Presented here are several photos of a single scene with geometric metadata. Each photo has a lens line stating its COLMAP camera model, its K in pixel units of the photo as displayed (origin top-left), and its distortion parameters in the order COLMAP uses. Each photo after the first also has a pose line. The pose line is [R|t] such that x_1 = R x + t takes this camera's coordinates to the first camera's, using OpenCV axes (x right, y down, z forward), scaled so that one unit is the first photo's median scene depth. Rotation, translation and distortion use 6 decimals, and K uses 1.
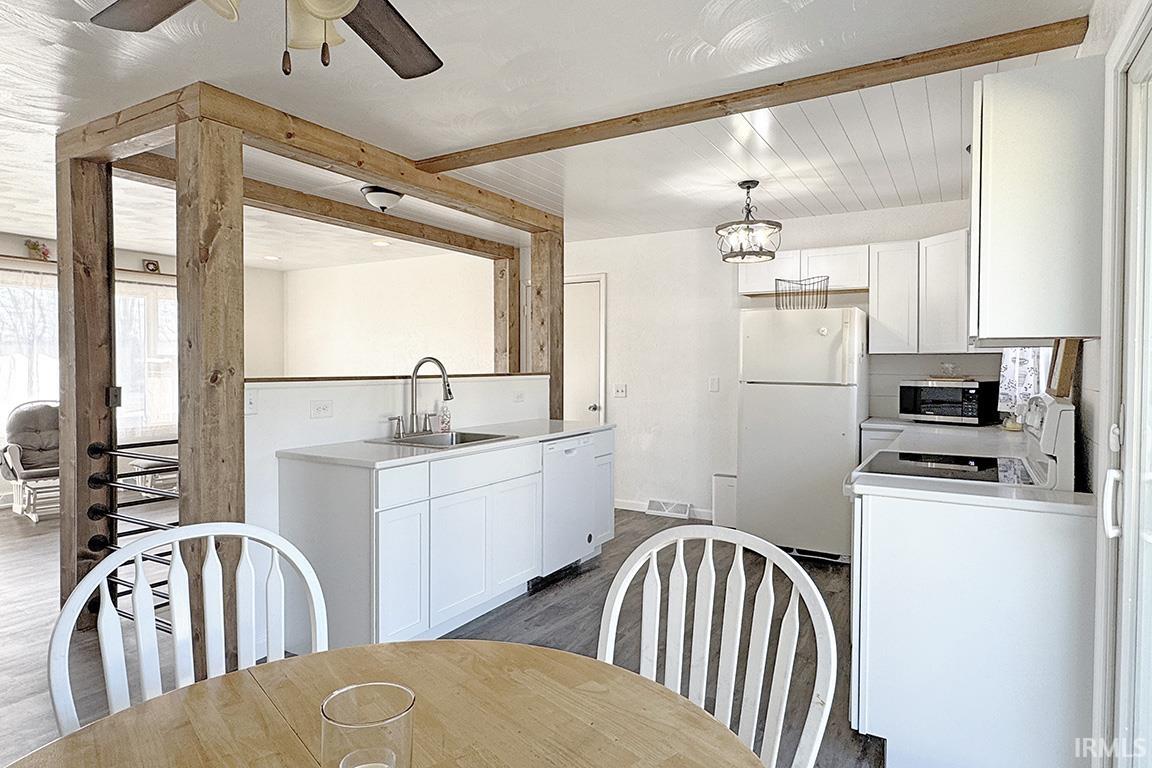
lens RADIAL K [[661.5, 0, 574.4], [0, 661.5, 379.4], [0, 0, 1]] dist [-0.007321, 0.002743]
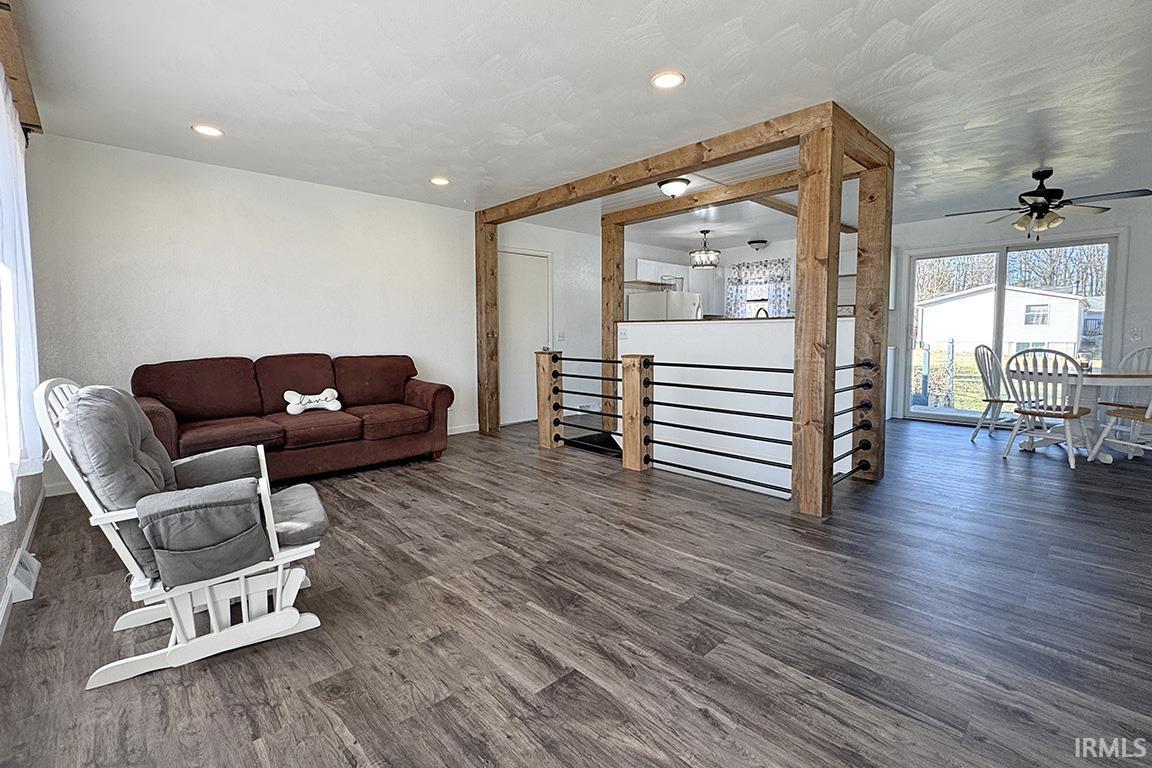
lens RADIAL K [[515.5, 0, 578.2], [0, 515.5, 366.9], [0, 0, 1]] dist [0.000760, -0.000284]
pose [[0.269537, -0.066673, 0.960679, -1.443278], [0.025628, 0.997744, 0.062054, 0.022406], [-0.962649, 0.007894, 0.270637, 0.938752]]
